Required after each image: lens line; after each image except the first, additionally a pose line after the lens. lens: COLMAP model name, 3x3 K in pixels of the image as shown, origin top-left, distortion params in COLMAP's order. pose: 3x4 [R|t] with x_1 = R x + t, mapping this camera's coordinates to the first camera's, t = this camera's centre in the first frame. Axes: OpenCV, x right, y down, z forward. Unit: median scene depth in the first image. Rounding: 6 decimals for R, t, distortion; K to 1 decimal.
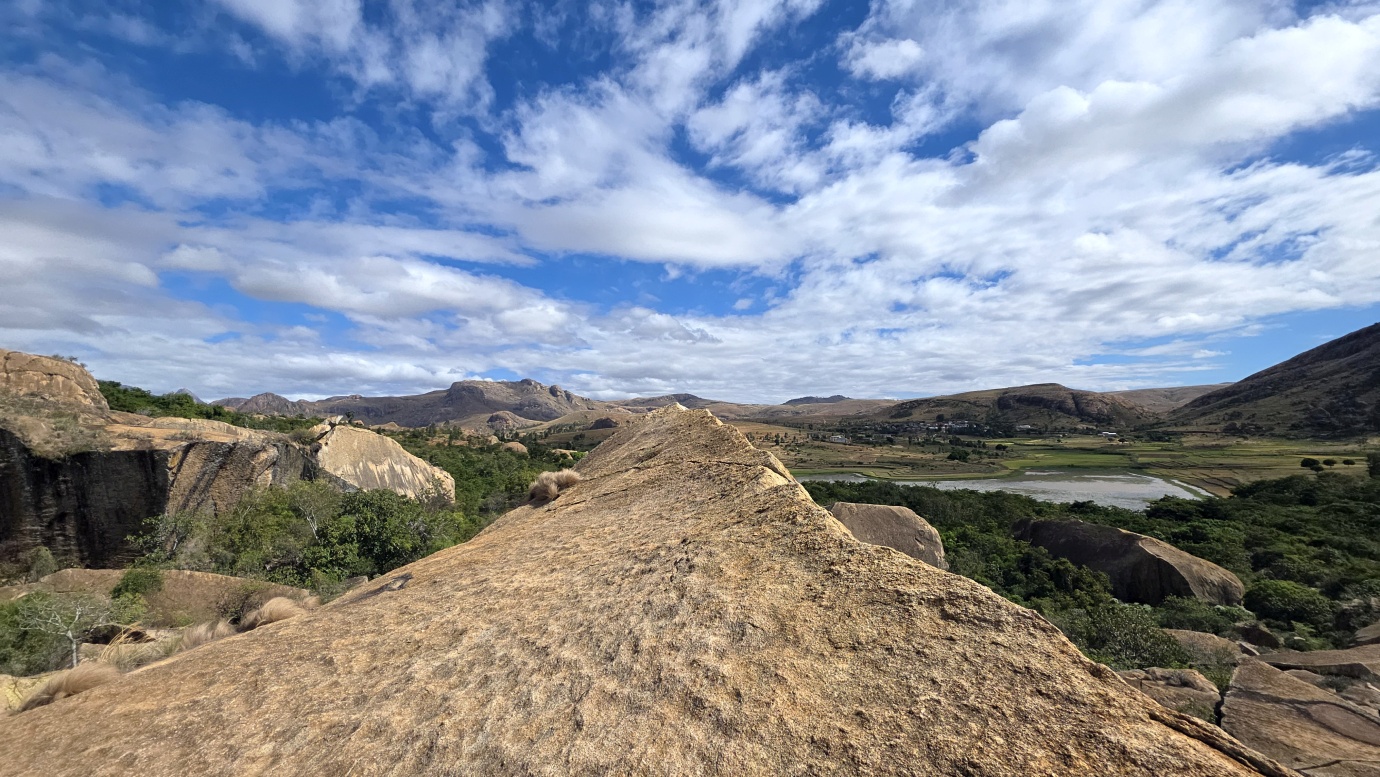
lens RADIAL K [[551.1, 0, 690.0], [0, 551.1, 389.1], [0, 0, 1]] dist [-0.000640, -0.000055]
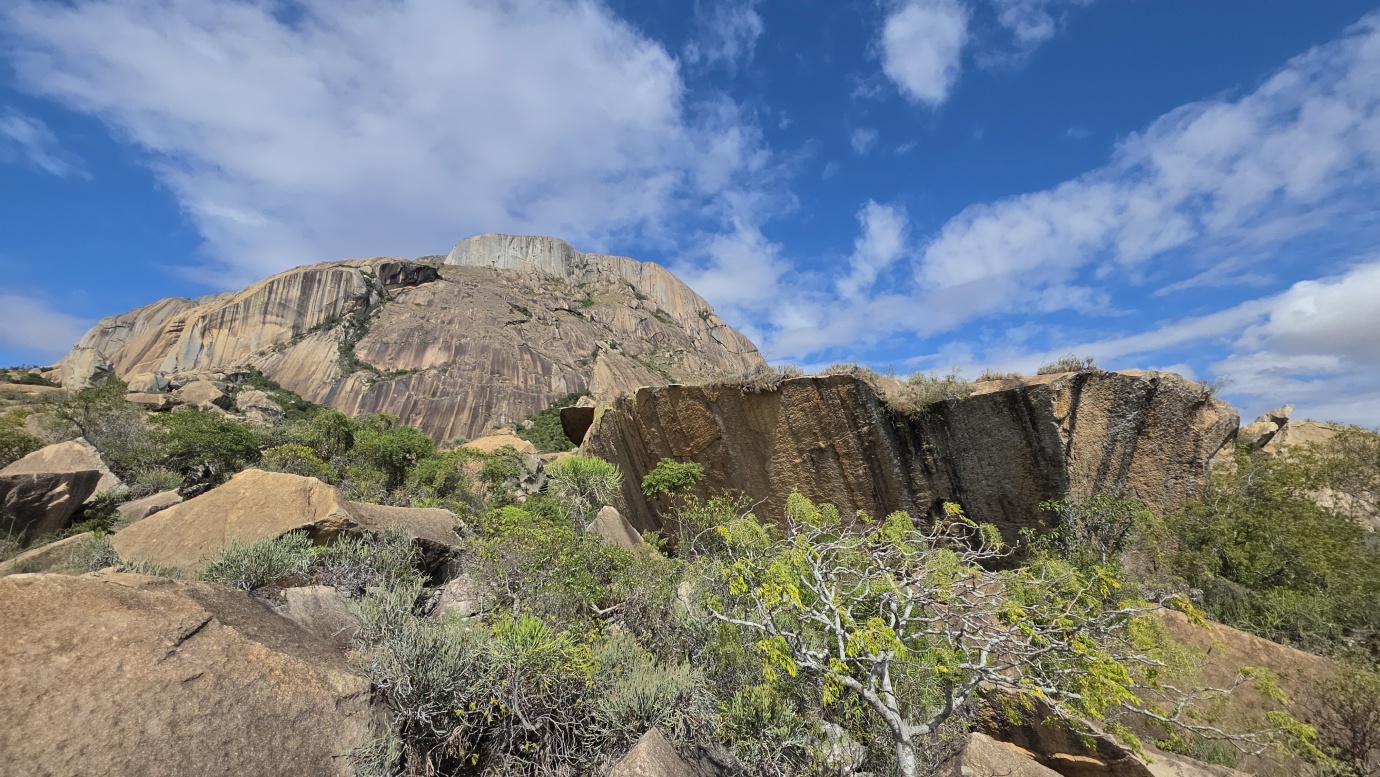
lens RADIAL K [[551.1, 0, 689.0], [0, 551.1, 386.3], [0, 0, 1]] dist [-0.000640, -0.000055]
pose [[0.259492, -0.244954, -0.934164, -0.512044], [0.089243, 0.969241, -0.229362, 0.208175], [0.961613, -0.023850, 0.273370, 0.488096]]
